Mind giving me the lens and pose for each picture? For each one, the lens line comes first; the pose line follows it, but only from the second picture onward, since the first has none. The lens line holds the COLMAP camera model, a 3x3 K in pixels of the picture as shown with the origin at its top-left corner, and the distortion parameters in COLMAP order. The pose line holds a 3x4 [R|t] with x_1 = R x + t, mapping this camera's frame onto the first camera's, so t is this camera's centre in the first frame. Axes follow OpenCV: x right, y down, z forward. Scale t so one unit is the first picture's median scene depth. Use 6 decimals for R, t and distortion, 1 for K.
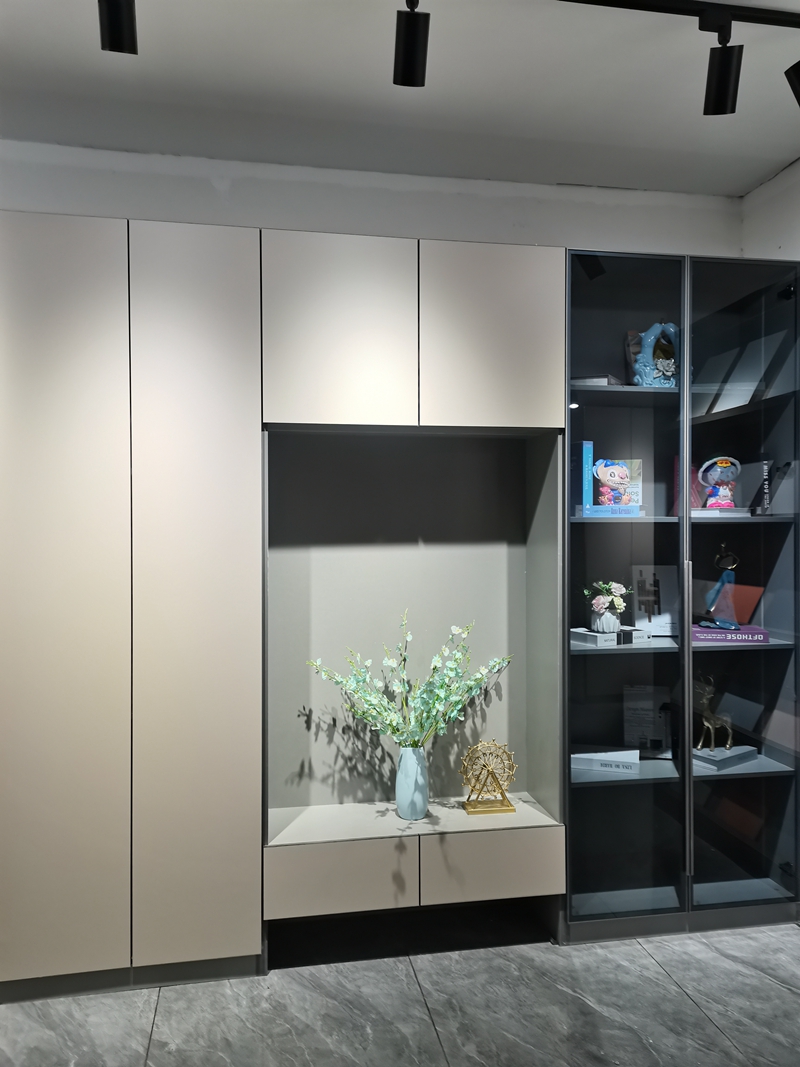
lens RADIAL K [[802.6, 0, 400.0], [0, 802.6, 533.5], [0, 0, 1]] dist [0.058073, -0.054622]
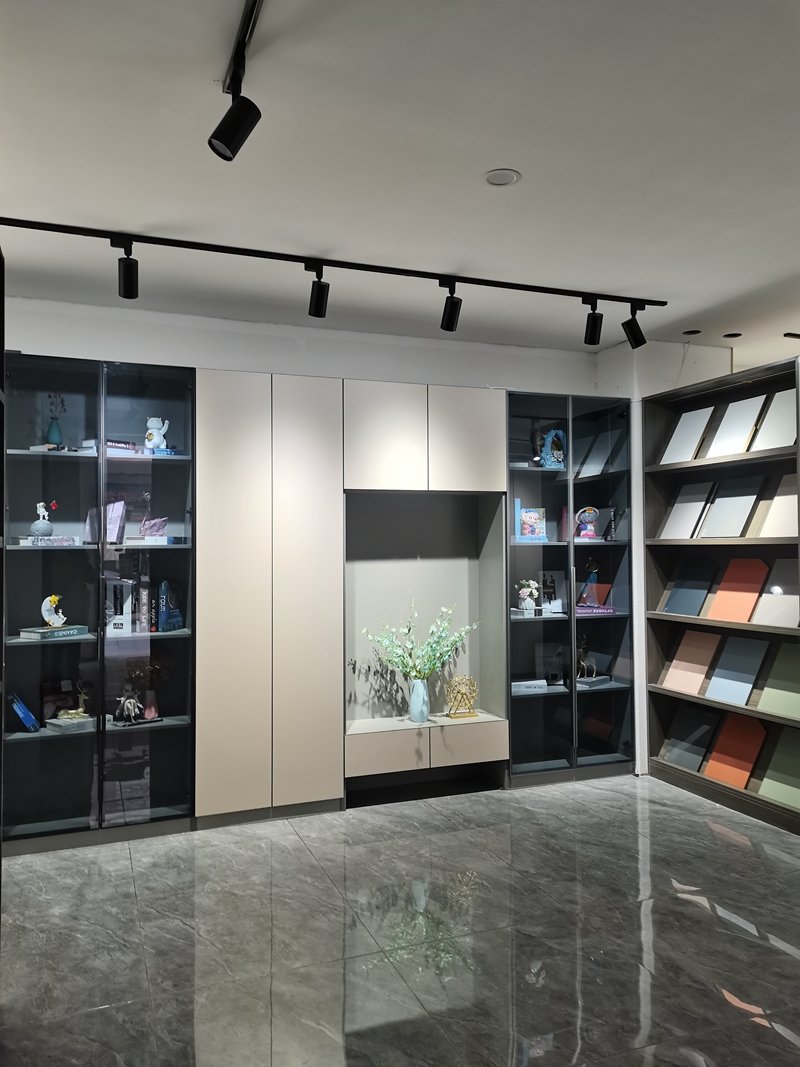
lens RADIAL K [[810.6, 0, 400.0], [0, 810.6, 533.5], [0, 0, 1]] dist [0.038204, -0.007278]
pose [[0.983121, -0.001982, 0.182948, -0.324895], [0.006874, 0.999635, -0.026113, 0.004053], [-0.182830, 0.026929, 0.982776, -0.645708]]
